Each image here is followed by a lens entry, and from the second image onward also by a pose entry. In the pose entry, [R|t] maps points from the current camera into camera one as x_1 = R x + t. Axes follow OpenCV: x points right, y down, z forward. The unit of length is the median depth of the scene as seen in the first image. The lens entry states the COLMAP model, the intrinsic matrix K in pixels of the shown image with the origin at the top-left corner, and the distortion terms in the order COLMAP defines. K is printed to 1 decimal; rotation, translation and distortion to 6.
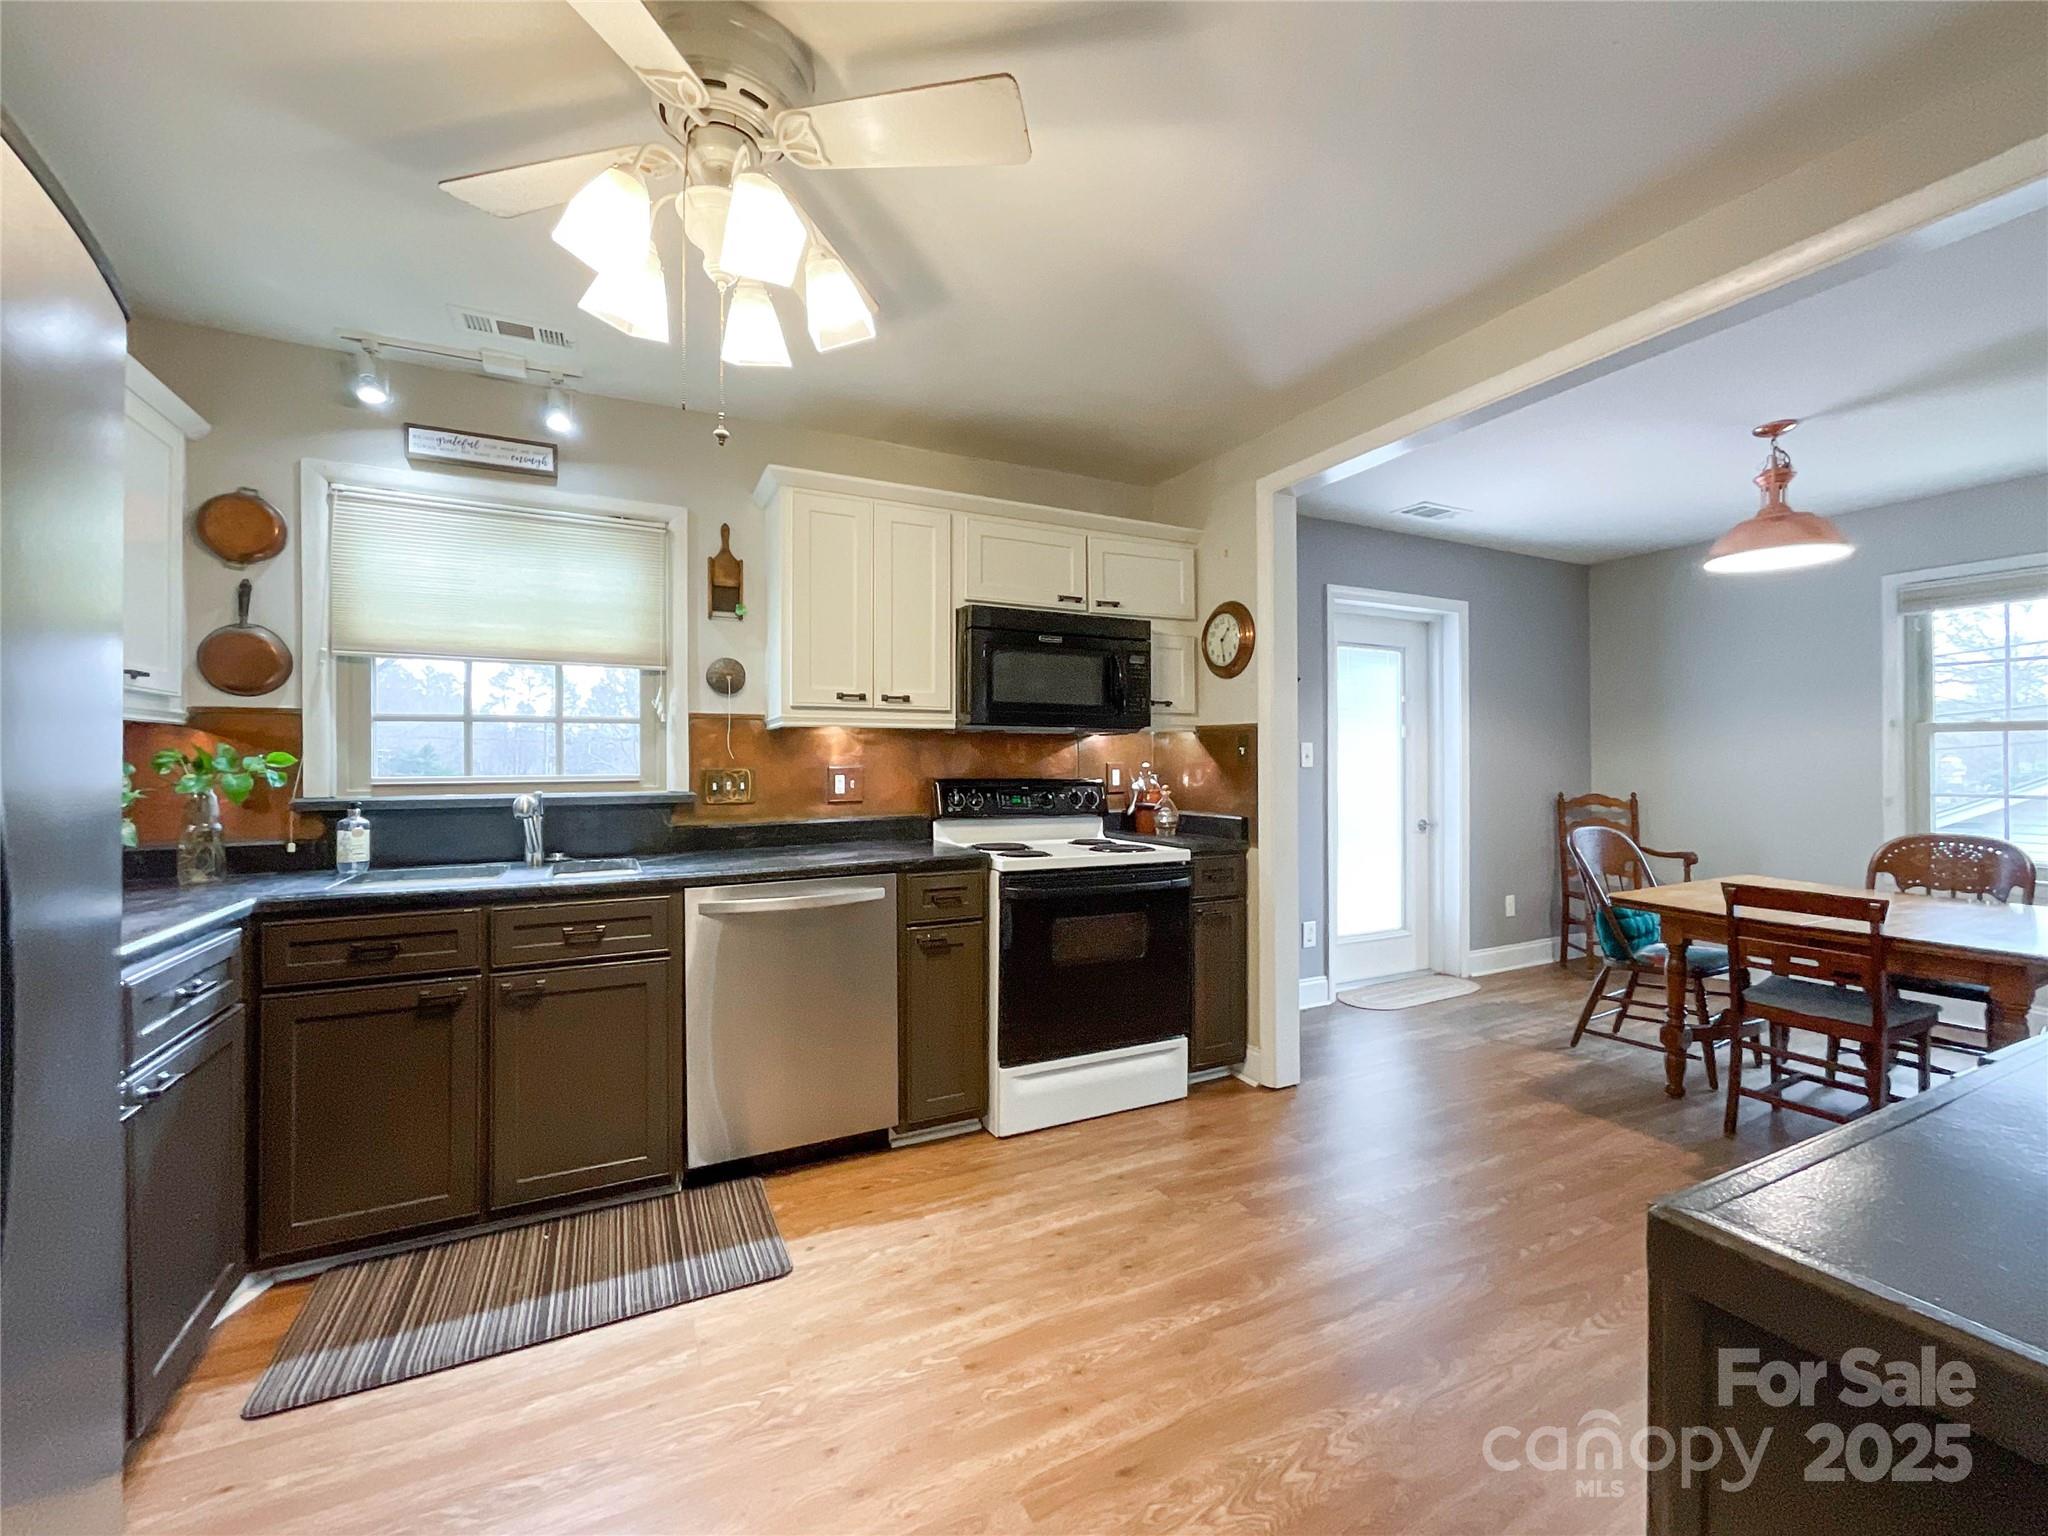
lens RADIAL K [[842.7, 0, 1037.6], [0, 842.7, 755.1], [0, 0, 1]] dist [0.000250, -0.000012]
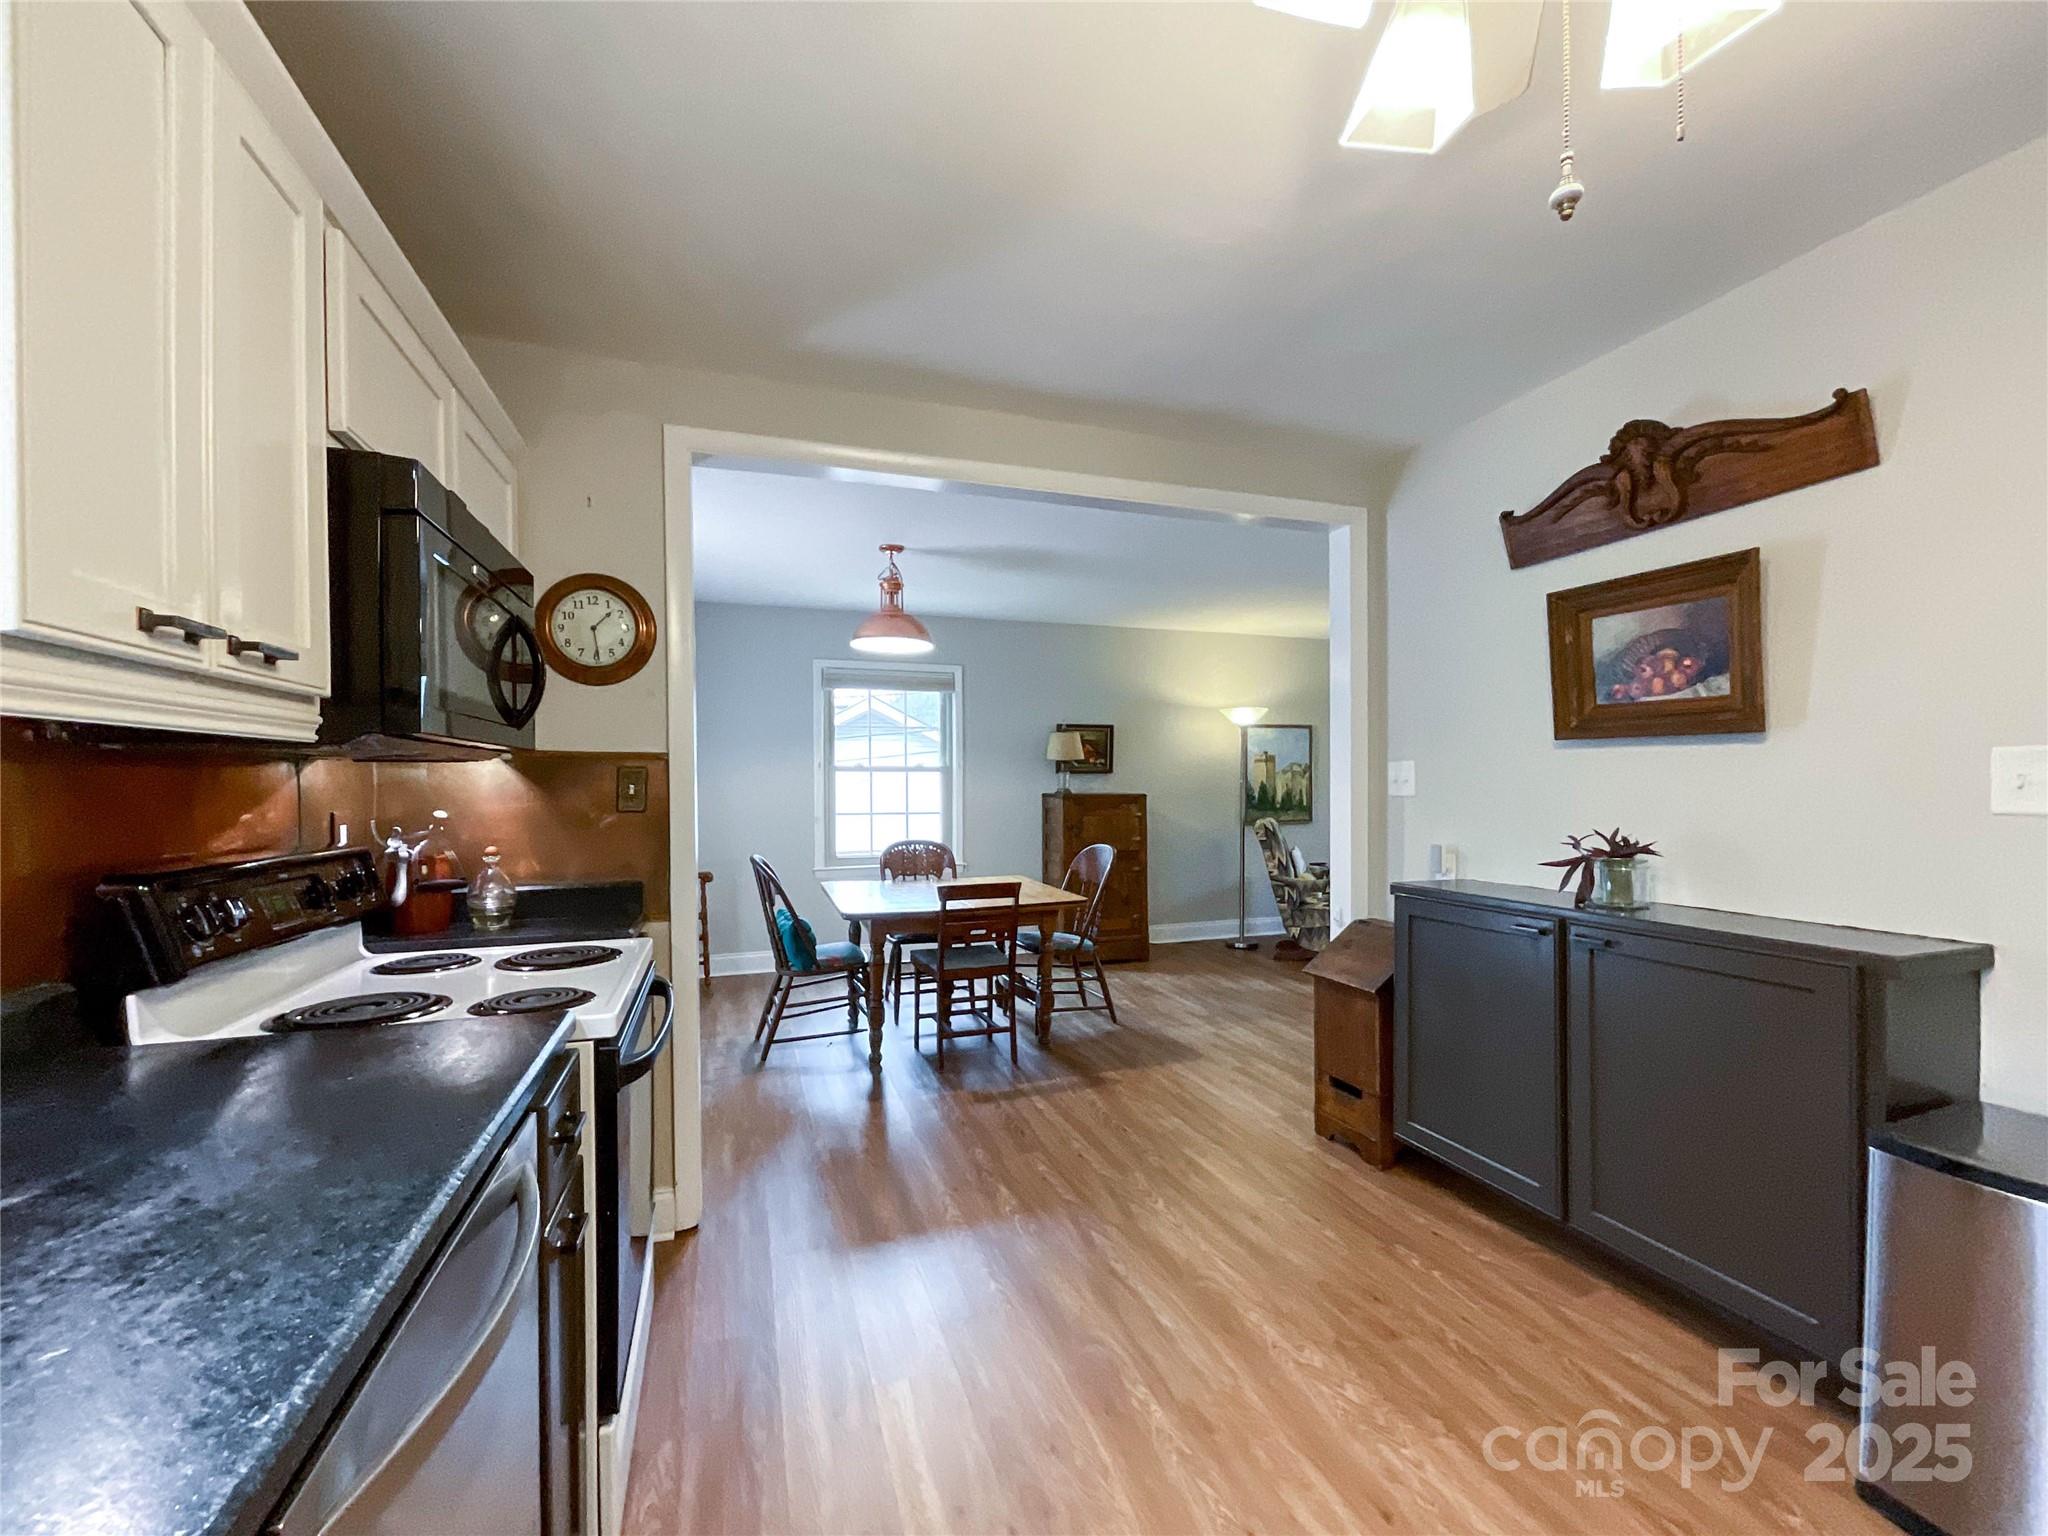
lens RADIAL K [[848.7, 0, 1017.9], [0, 848.7, 792.3], [0, 0, 1]] dist [0.001305, 0.000238]
pose [[0.150387, -0.011722, 0.988558, -0.485786], [-0.001888, 0.999924, 0.012144, -0.013970], [-0.988625, -0.003692, 0.150353, 0.652424]]
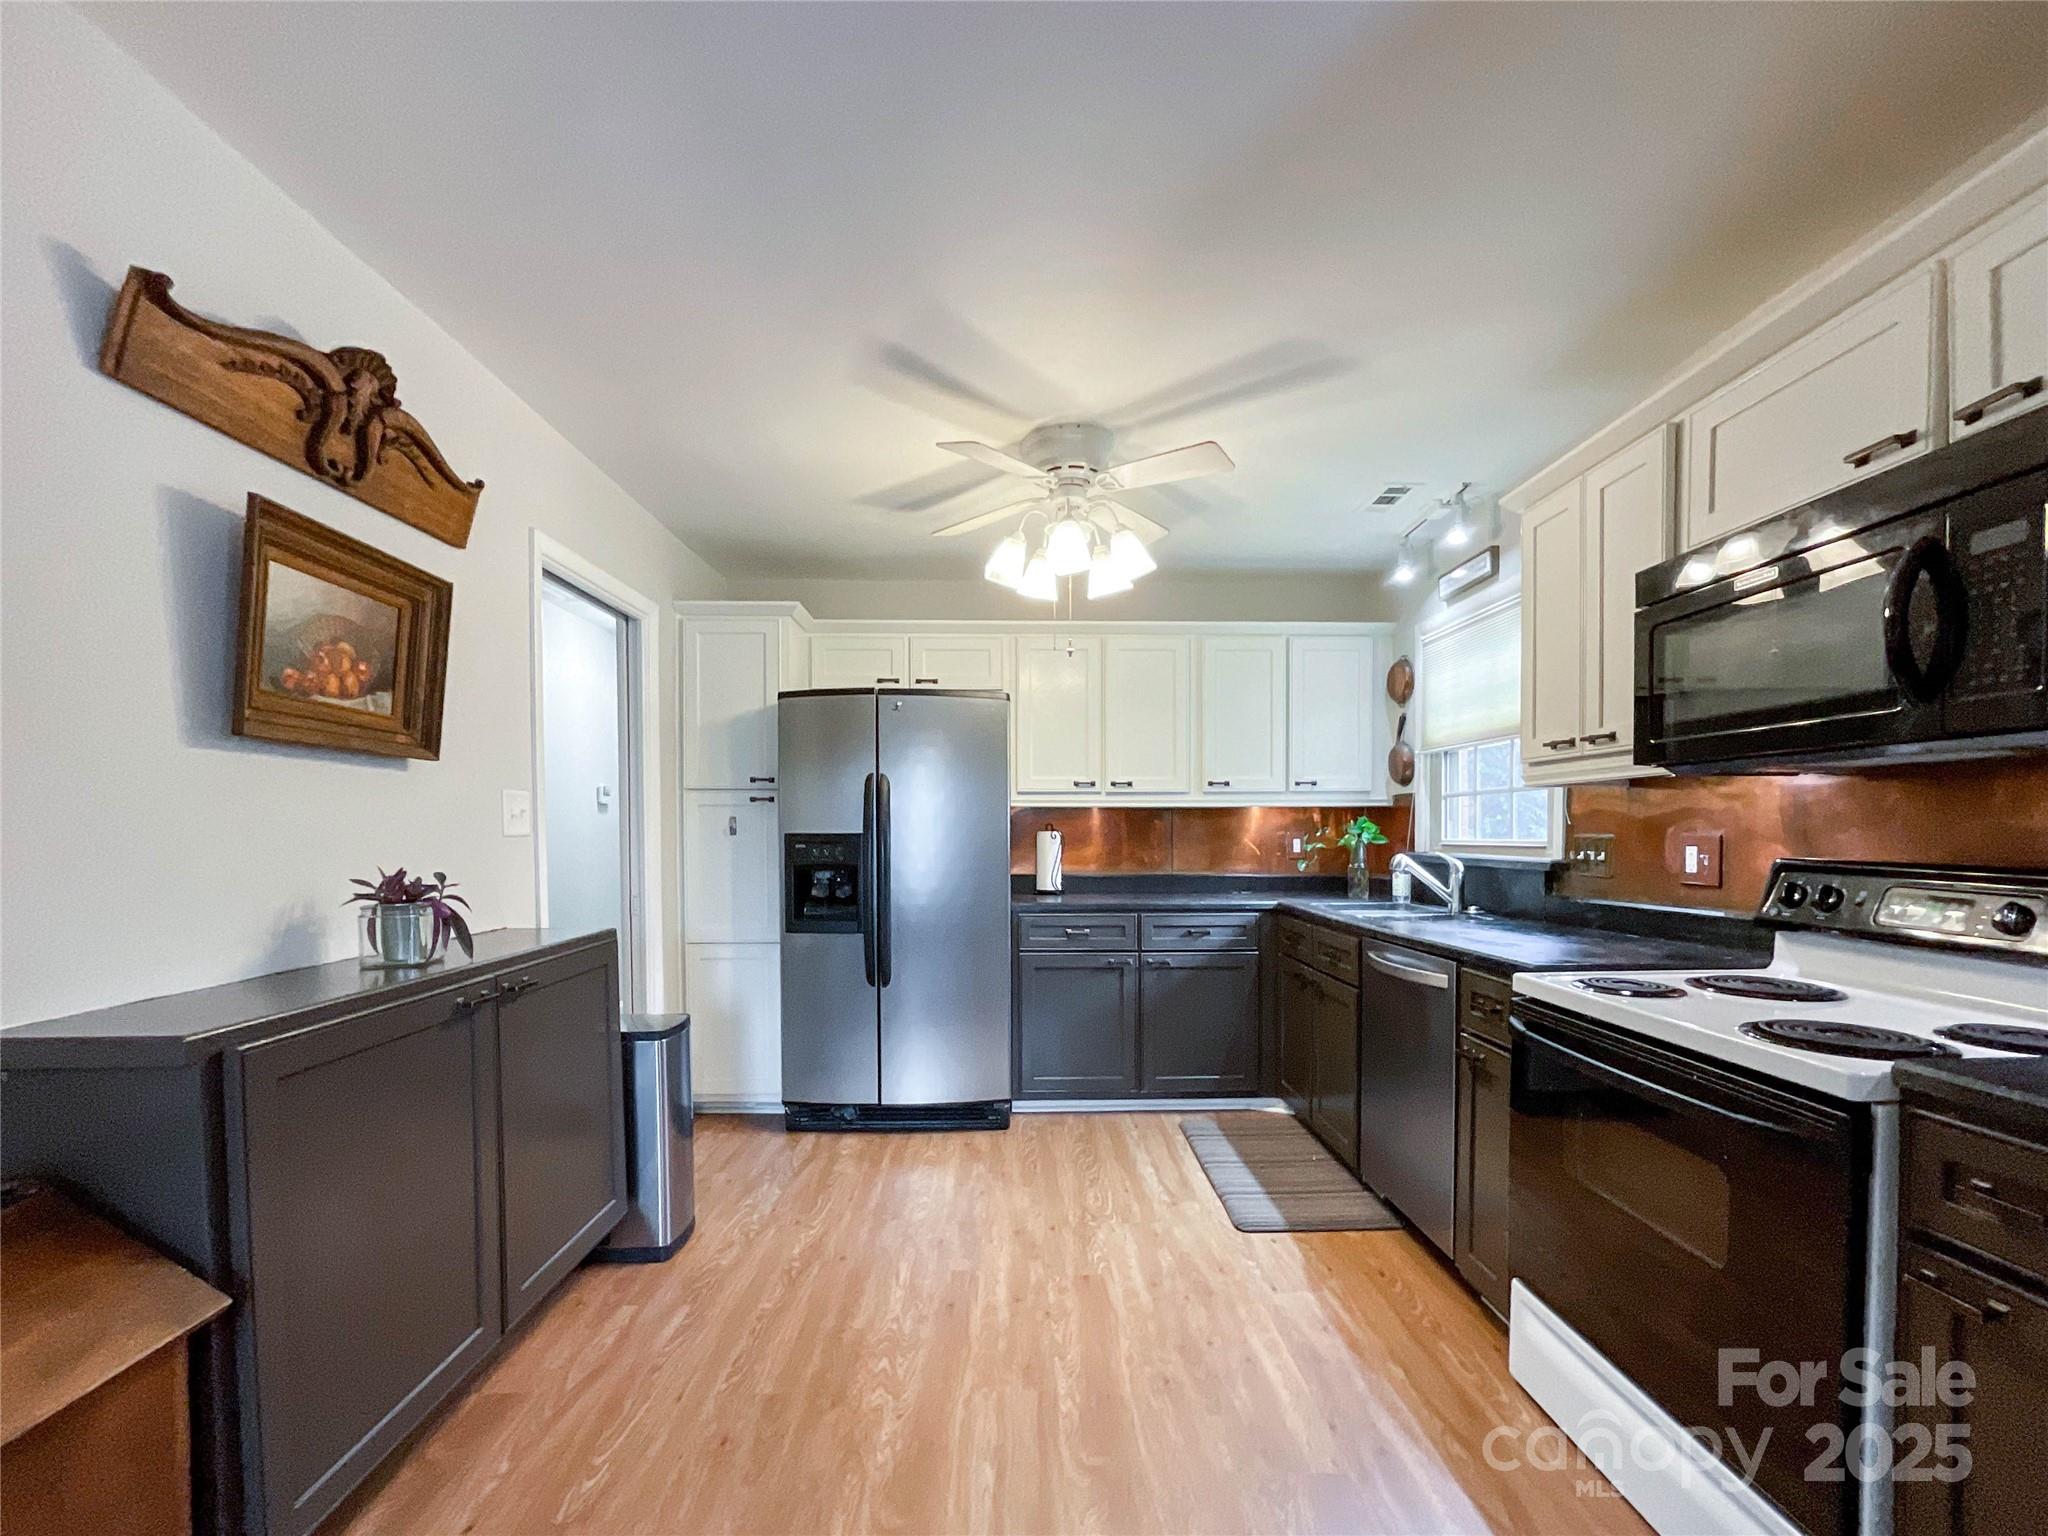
lens RADIAL K [[876.2, 0, 1034.3], [0, 876.2, 848.1], [0, 0, 1]] dist [-0.002253, -0.000187]
pose [[-0.430089, 0.019891, -0.902567, 0.723975], [0.010206, 0.999800, 0.017170, 0.007886], [0.902729, -0.001827, -0.430206, 0.913361]]
